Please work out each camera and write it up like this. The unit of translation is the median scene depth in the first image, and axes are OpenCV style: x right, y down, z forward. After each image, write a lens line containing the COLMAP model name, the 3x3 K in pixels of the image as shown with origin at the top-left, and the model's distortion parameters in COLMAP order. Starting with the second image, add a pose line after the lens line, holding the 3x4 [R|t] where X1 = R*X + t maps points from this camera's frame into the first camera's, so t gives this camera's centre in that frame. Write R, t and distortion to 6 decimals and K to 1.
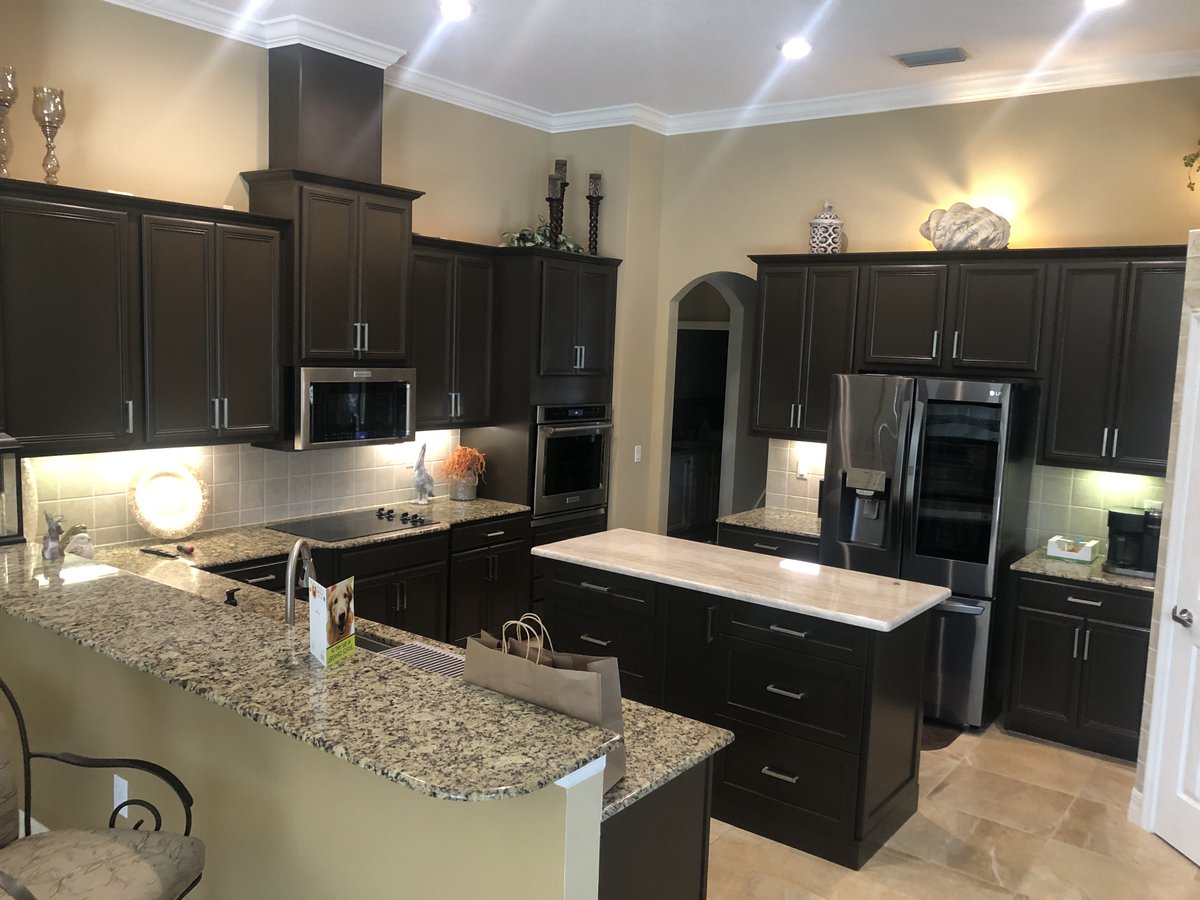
lens RADIAL K [[1011.0, 0, 581.2], [0, 1011.0, 456.3], [0, 0, 1]] dist [0.016391, -0.001315]
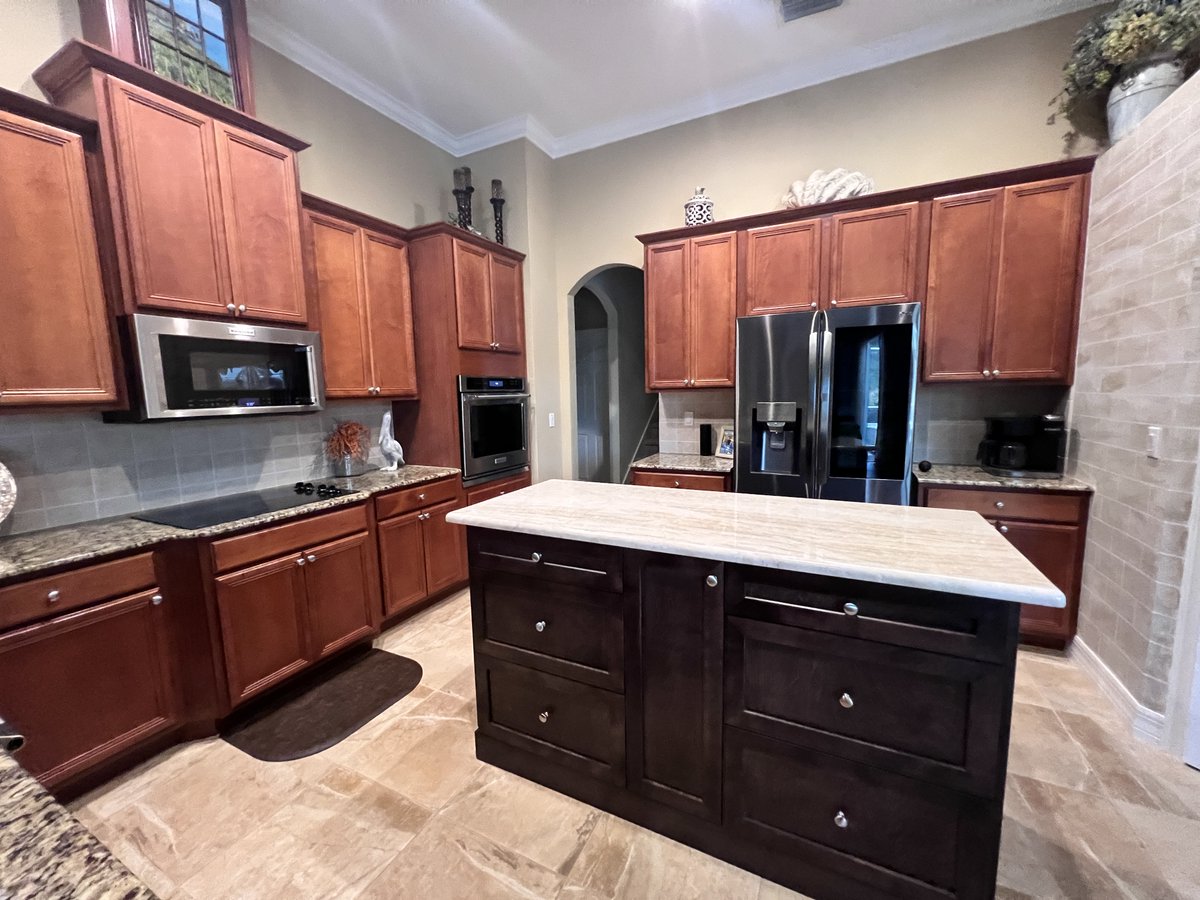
lens RADIAL K [[480.5, 0, 589.7], [0, 480.5, 452.4], [0, 0, 1]] dist [0.000751, -0.000738]
pose [[0.982510, -0.083702, 0.166340, 0.001382], [0.082545, 0.996491, 0.013871, 0.039759], [-0.166917, 0.000102, 0.985971, 0.511009]]
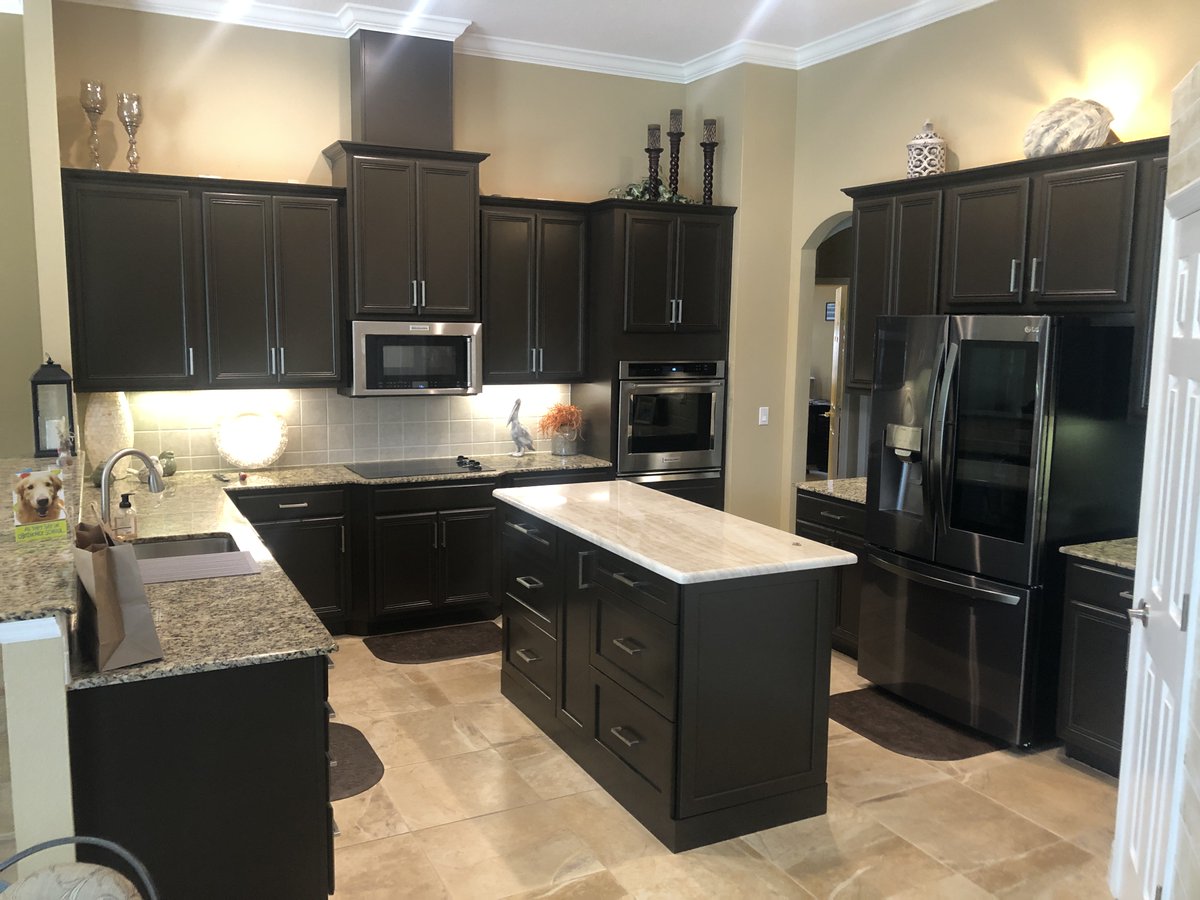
lens RADIAL K [[1011.0, 0, 590.8], [0, 1011.0, 452.6], [0, 0, 1]] dist [0.016391, -0.001315]
pose [[0.890817, 0.031780, -0.453250, 0.416025], [-0.030725, 0.999481, 0.009693, 0.033950], [0.453322, 0.005291, 0.891331, 0.115359]]
